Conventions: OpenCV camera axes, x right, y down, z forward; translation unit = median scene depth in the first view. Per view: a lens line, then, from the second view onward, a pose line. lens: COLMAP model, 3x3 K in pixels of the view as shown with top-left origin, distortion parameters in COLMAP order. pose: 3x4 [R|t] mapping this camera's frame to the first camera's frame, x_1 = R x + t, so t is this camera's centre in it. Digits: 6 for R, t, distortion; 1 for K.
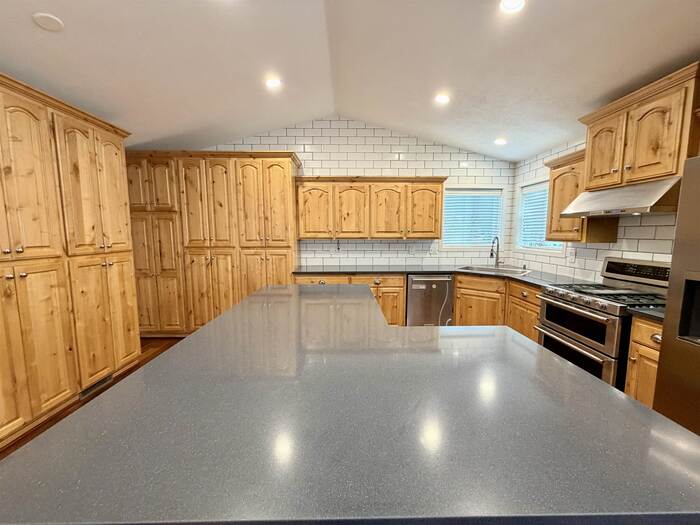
lens RADIAL K [[281.2, 0, 352.4], [0, 281.2, 264.6], [0, 0, 1]] dist [-0.000130, -0.000108]
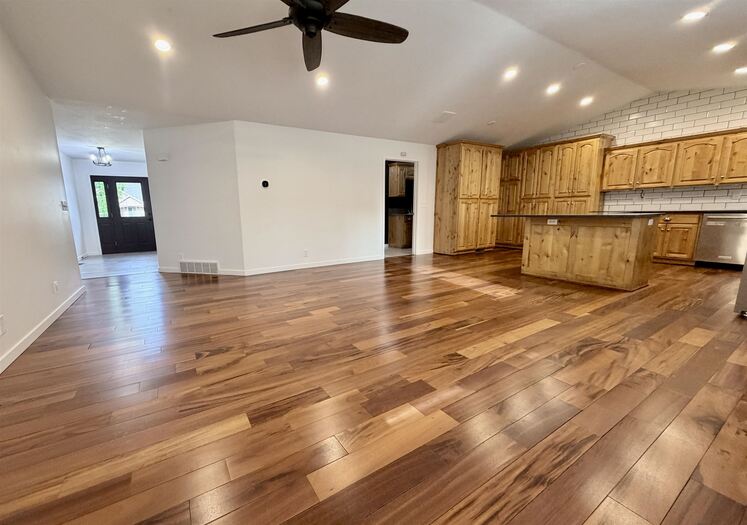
lens RADIAL K [[298.6, 0, 330.2], [0, 298.6, 261.9], [0, 0, 1]] dist [-0.000632, -0.000466]
pose [[0.472763, 0.137027, -0.870470, 0.608537], [-0.082946, 0.990370, 0.110852, 0.244365], [0.877277, 0.019795, 0.479576, -1.093558]]
